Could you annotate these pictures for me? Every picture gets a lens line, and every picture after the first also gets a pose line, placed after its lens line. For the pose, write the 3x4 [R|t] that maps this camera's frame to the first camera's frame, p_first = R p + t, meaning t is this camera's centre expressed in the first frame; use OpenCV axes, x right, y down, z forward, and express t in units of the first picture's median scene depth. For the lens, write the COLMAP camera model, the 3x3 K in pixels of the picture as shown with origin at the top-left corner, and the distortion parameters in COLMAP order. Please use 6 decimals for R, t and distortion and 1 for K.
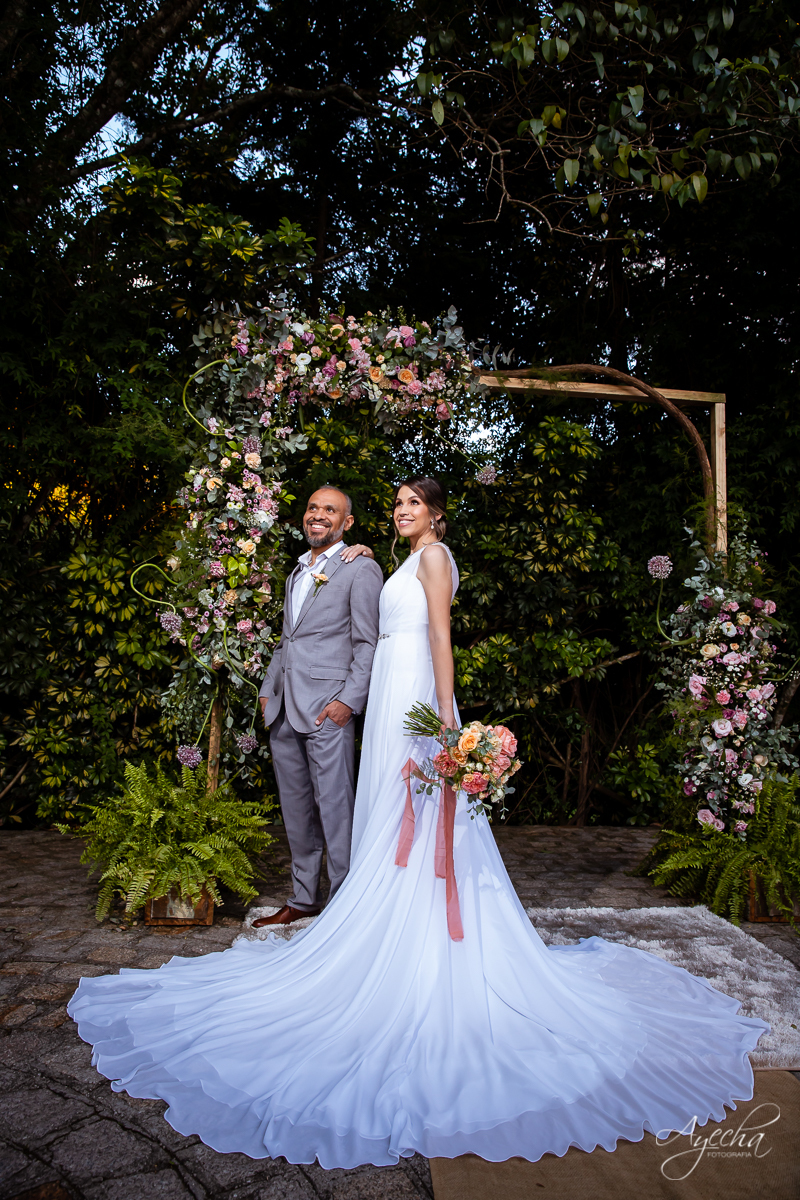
lens RADIAL K [[846.7, 0, 400.7], [0, 846.7, 600.2], [0, 0, 1]] dist [-0.116404, 0.094833]
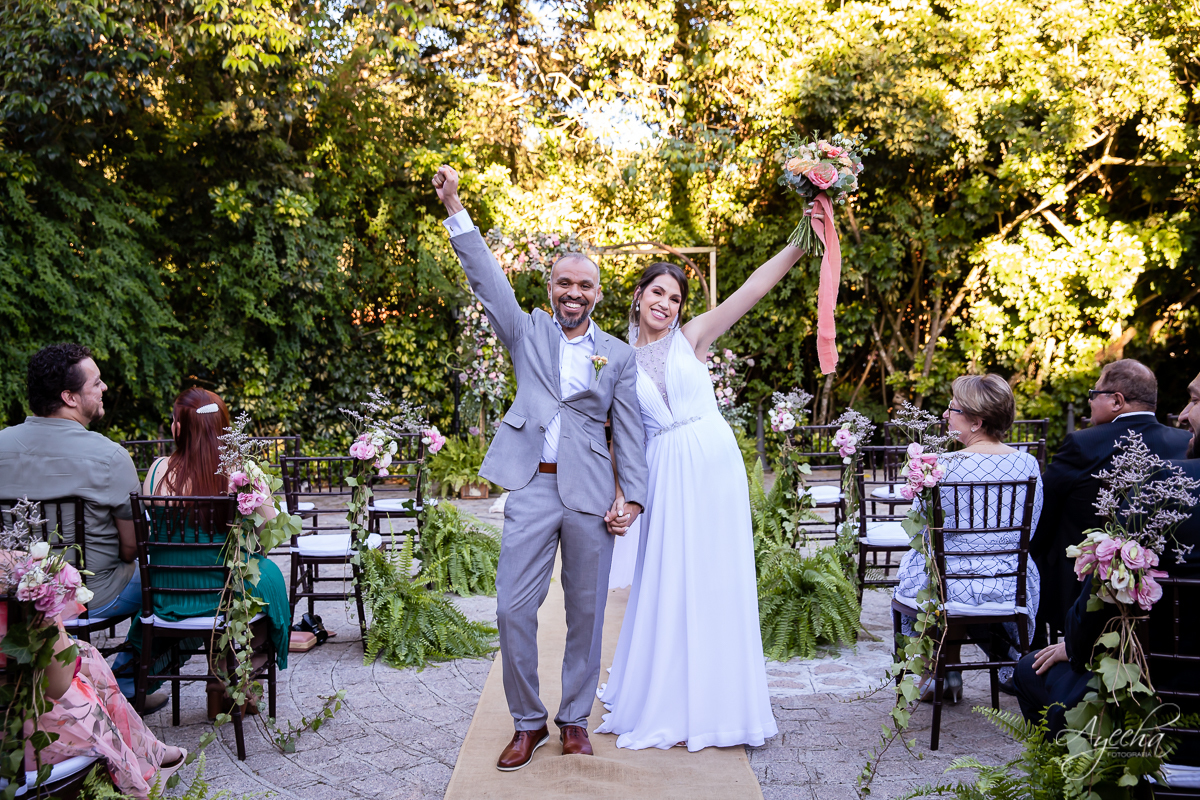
lens RADIAL K [[1298.6, 0, 638.0], [0, 1298.6, 409.8], [0, 0, 1]] dist [0.052514, 0.000000]
pose [[0.998188, -0.049438, -0.034298, 0.321830], [0.053647, 0.989364, 0.135205, -0.326875], [0.027249, -0.136800, 0.990224, -2.462215]]
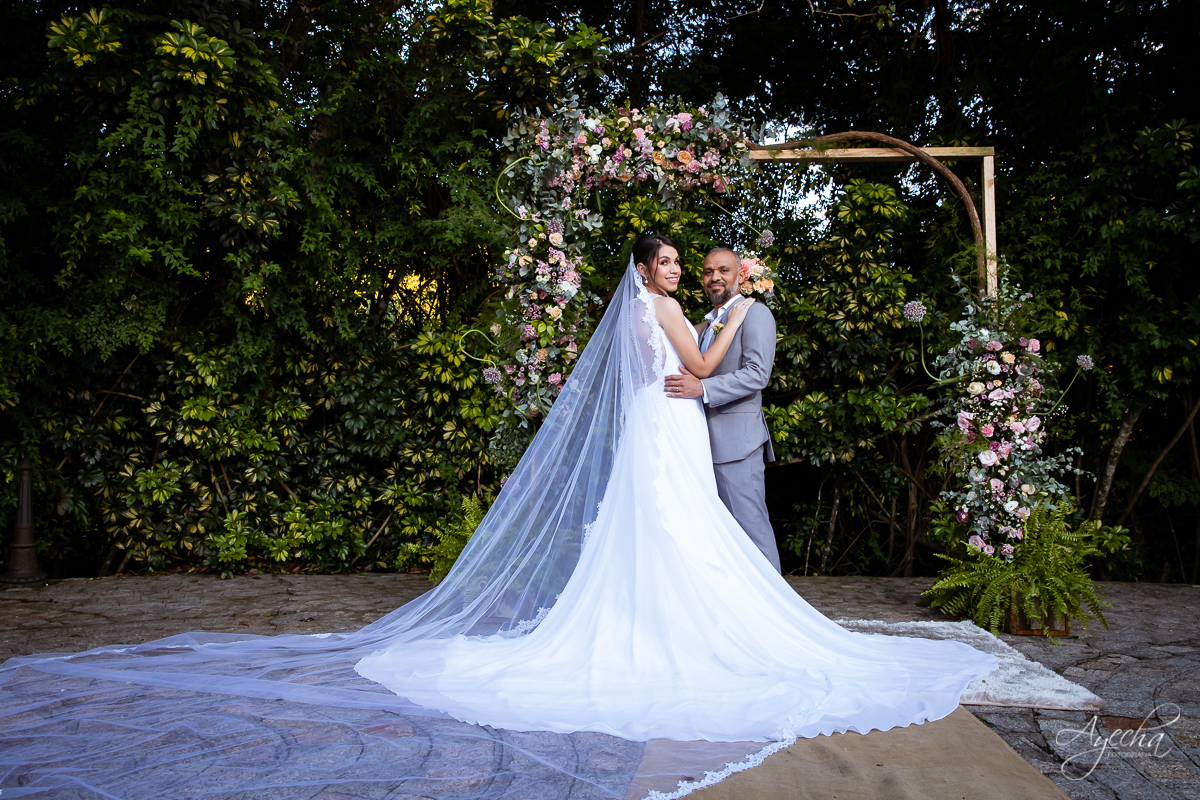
lens RADIAL K [[905.8, 0, 593.4], [0, 905.8, 410.0], [0, 0, 1]] dist [-0.109029, 0.081726]
pose [[0.978179, -0.030704, -0.205482, 0.125090], [0.035590, 0.999164, 0.020122, 0.048982], [0.204692, -0.026996, 0.978454, -0.232349]]
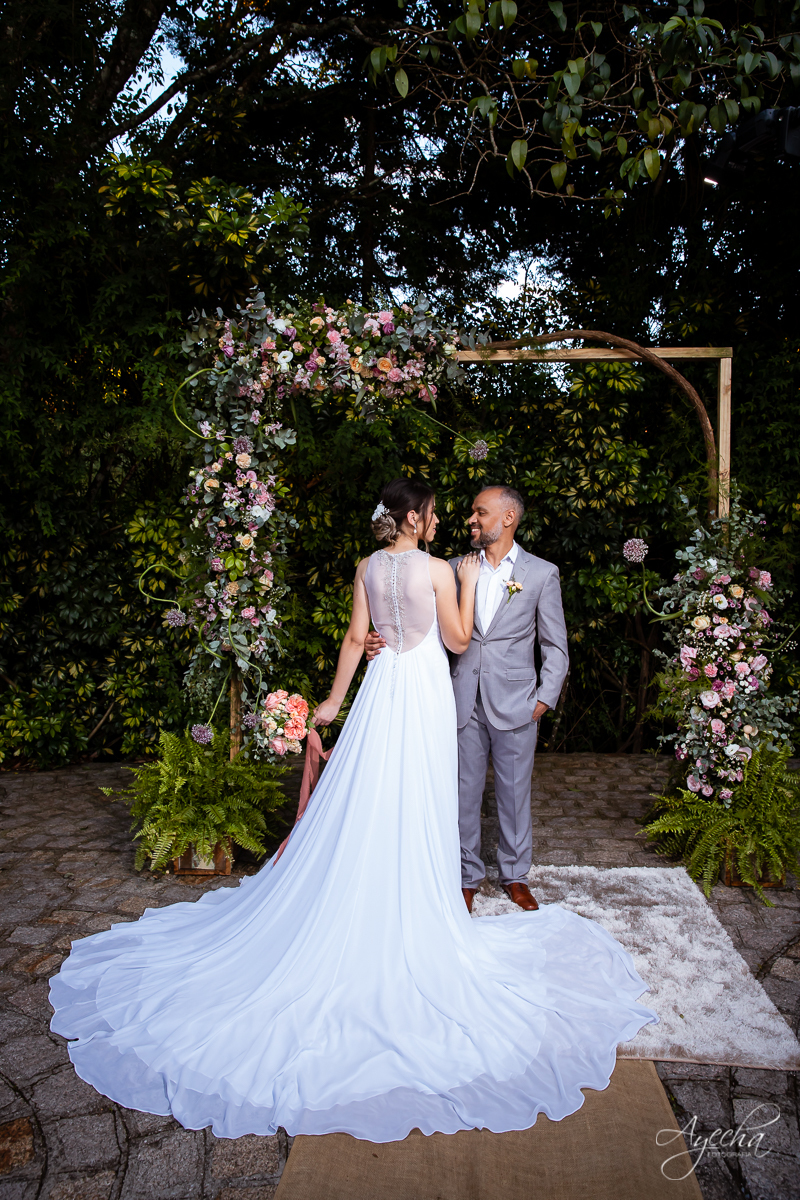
lens RADIAL K [[846.7, 0, 395.7], [0, 846.7, 610.0], [0, 0, 1]] dist [-0.116404, 0.094833]
pose [[0.984013, -0.018855, -0.177093, 0.192236], [0.048068, 0.985594, 0.162154, -0.137672], [0.171485, -0.168074, 0.970744, -0.033255]]
